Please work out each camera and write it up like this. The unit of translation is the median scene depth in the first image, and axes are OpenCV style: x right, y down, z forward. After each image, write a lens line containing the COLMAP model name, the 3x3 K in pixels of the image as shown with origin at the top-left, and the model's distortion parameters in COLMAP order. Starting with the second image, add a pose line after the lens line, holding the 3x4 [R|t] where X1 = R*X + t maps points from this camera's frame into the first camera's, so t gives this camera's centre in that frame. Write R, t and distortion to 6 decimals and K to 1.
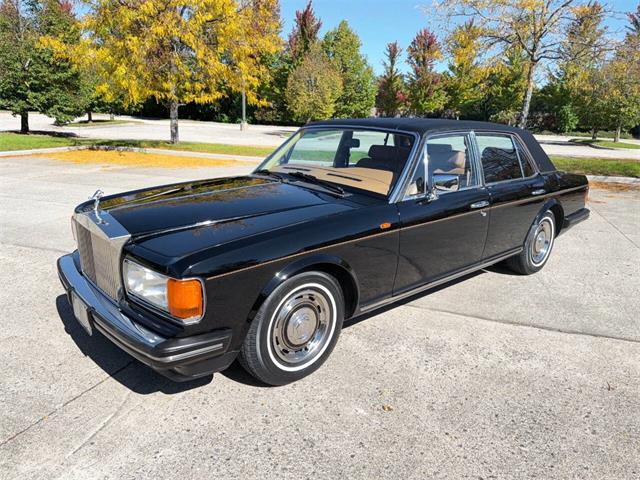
lens RADIAL K [[448.9, 0, 320.9], [0, 448.9, 242.5], [0, 0, 1]] dist [0.049816, -0.062443]
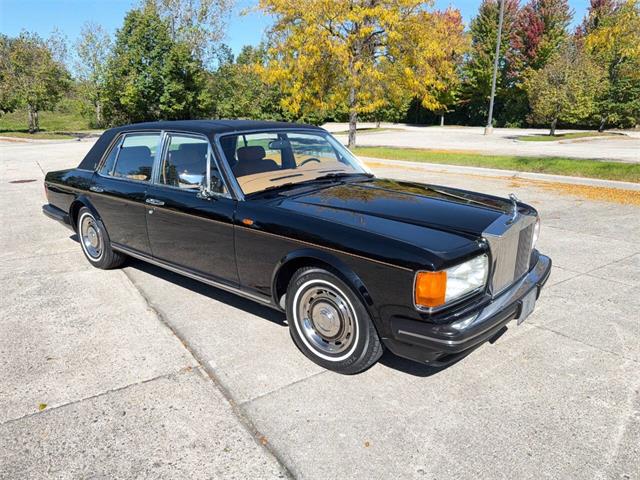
lens RADIAL K [[450.2, 0, 322.0], [0, 450.2, 241.6], [0, 0, 1]] dist [0.032747, -0.041801]
pose [[0.806770, 0.128364, -0.576754, 0.152882], [-0.136692, 0.990184, 0.029171, -0.007250], [0.574837, 0.055303, 0.816397, 0.039674]]
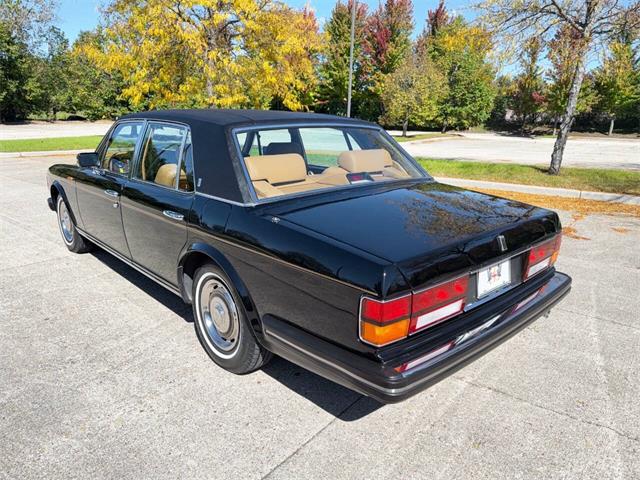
lens RADIAL K [[450.2, 0, 322.0], [0, 450.2, 241.6], [0, 0, 1]] dist [0.032747, -0.041801]
pose [[0.944005, 0.078443, -0.320472, 0.133345], [-0.083090, 0.996542, -0.000830, -0.014661], [0.319298, 0.027412, 0.947258, 0.071103]]
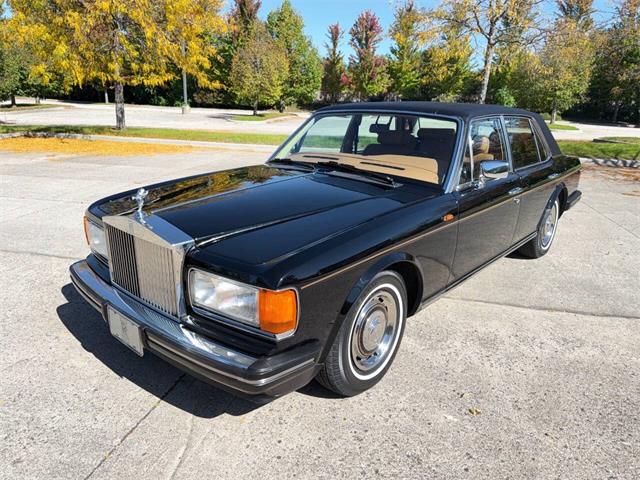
lens RADIAL K [[451.0, 0, 318.4], [0, 451.0, 241.3], [0, 0, 1]] dist [0.035364, -0.045145]
pose [[0.992144, -0.038853, 0.118912, -0.021522], [0.035097, 0.998822, 0.033519, -0.002602], [-0.120075, -0.029082, 0.992339, 0.008220]]
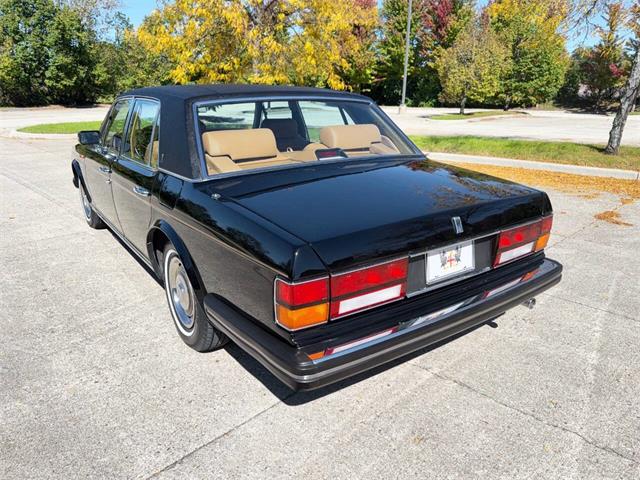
lens RADIAL K [[454.1, 0, 320.9], [0, 454.1, 240.8], [0, 0, 1]] dist [0.003584, -0.007300]
pose [[0.893211, 0.112125, -0.435432, 0.148321], [-0.100693, 0.993694, 0.049324, -0.015782], [0.438217, -0.000212, 0.898869, 0.080608]]
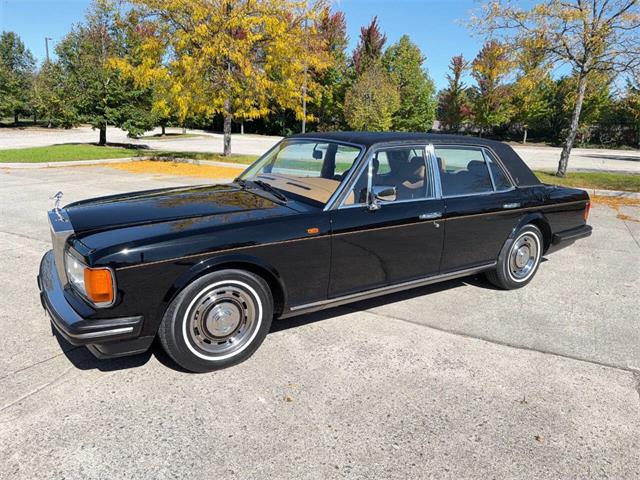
lens RADIAL K [[448.9, 0, 320.9], [0, 448.9, 242.5], [0, 0, 1]] dist [0.049816, -0.062443]
pose [[0.989294, 0.035798, -0.141476, 0.028172], [-0.039835, 0.998873, -0.025805, 0.001482], [0.140393, 0.031164, 0.989605, -0.004642]]
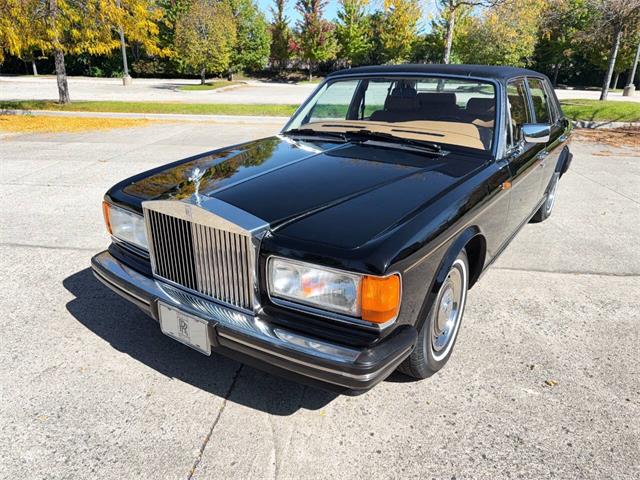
lens RADIAL K [[452.4, 0, 316.9], [0, 452.4, 241.0], [0, 0, 1]] dist [0.026761, -0.038885]
pose [[0.971253, -0.100246, 0.215913, -0.038384], [0.079723, 0.991608, 0.101770, -0.004450], [-0.224303, -0.081631, 0.971095, 0.017337]]
